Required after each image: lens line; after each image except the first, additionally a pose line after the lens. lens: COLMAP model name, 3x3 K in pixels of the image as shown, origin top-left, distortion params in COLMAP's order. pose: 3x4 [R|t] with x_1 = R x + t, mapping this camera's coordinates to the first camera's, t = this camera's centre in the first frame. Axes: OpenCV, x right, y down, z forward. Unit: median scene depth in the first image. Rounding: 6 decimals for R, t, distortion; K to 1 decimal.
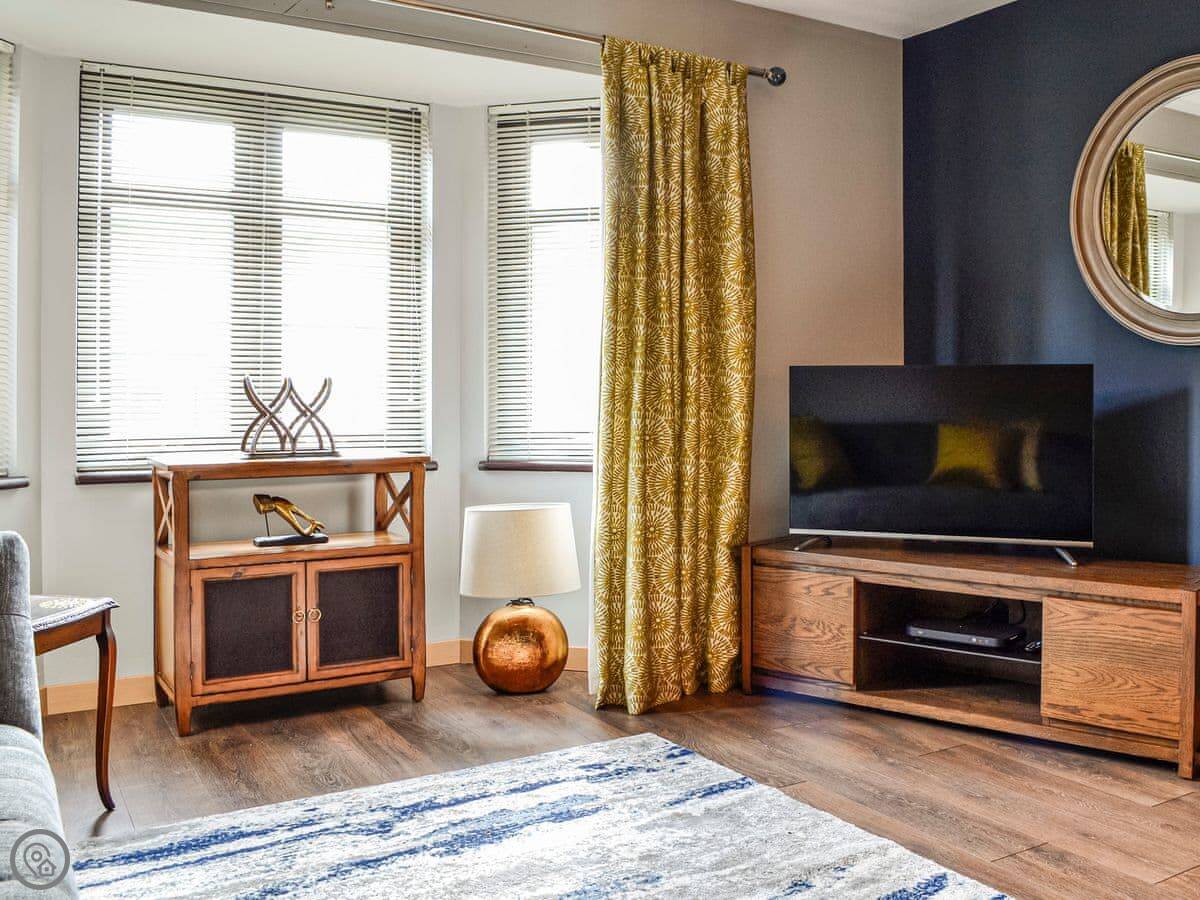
lens RADIAL K [[1104.1, 0, 598.5], [0, 1104.1, 412.1], [0, 0, 1]] dist [-0.096956, 0.002018]
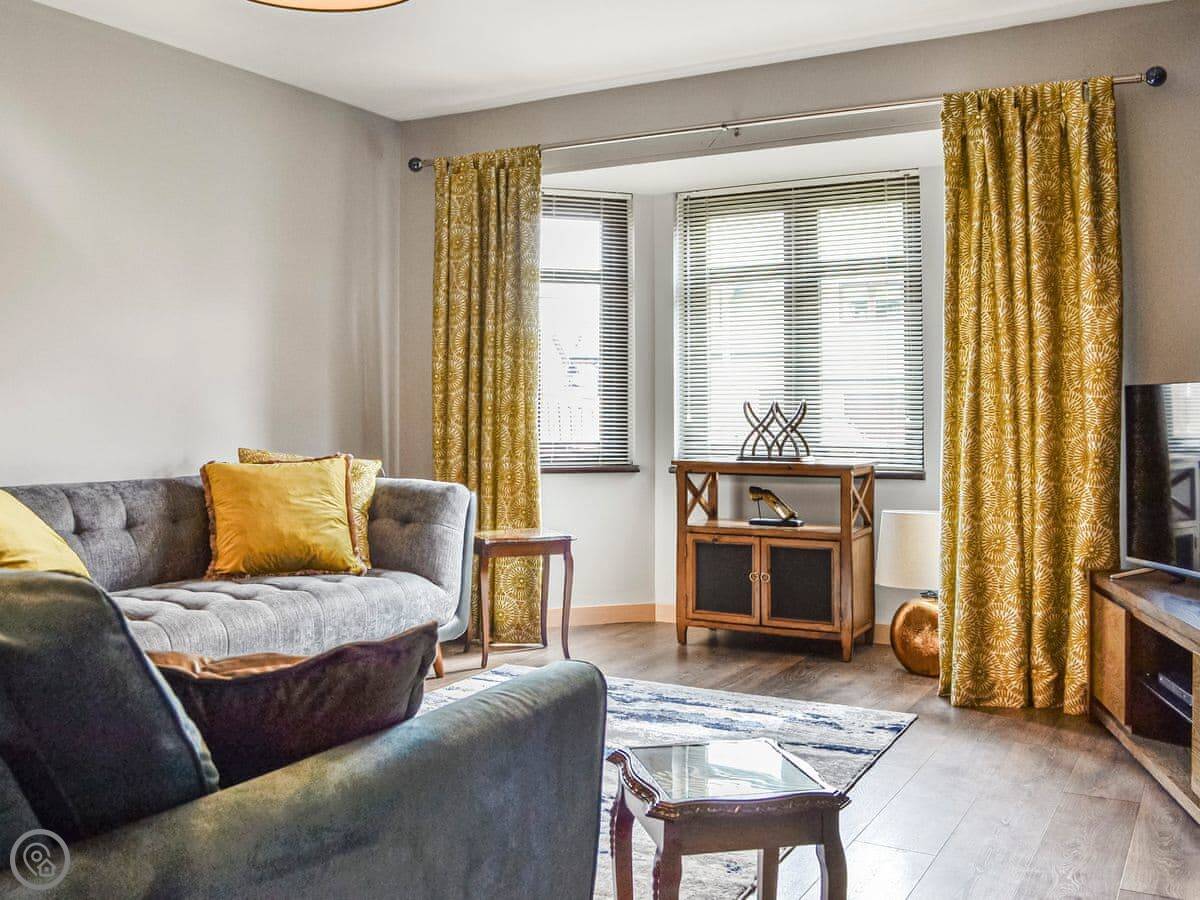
lens RADIAL K [[1104.1, 0, 598.5], [0, 1104.1, 412.1], [0, 0, 1]] dist [-0.096956, 0.002018]
pose [[0.469364, -0.001286, -0.883004, 0.813768], [-0.014498, 0.999853, -0.009162, -0.003818], [0.882886, 0.017102, 0.469277, 0.166846]]
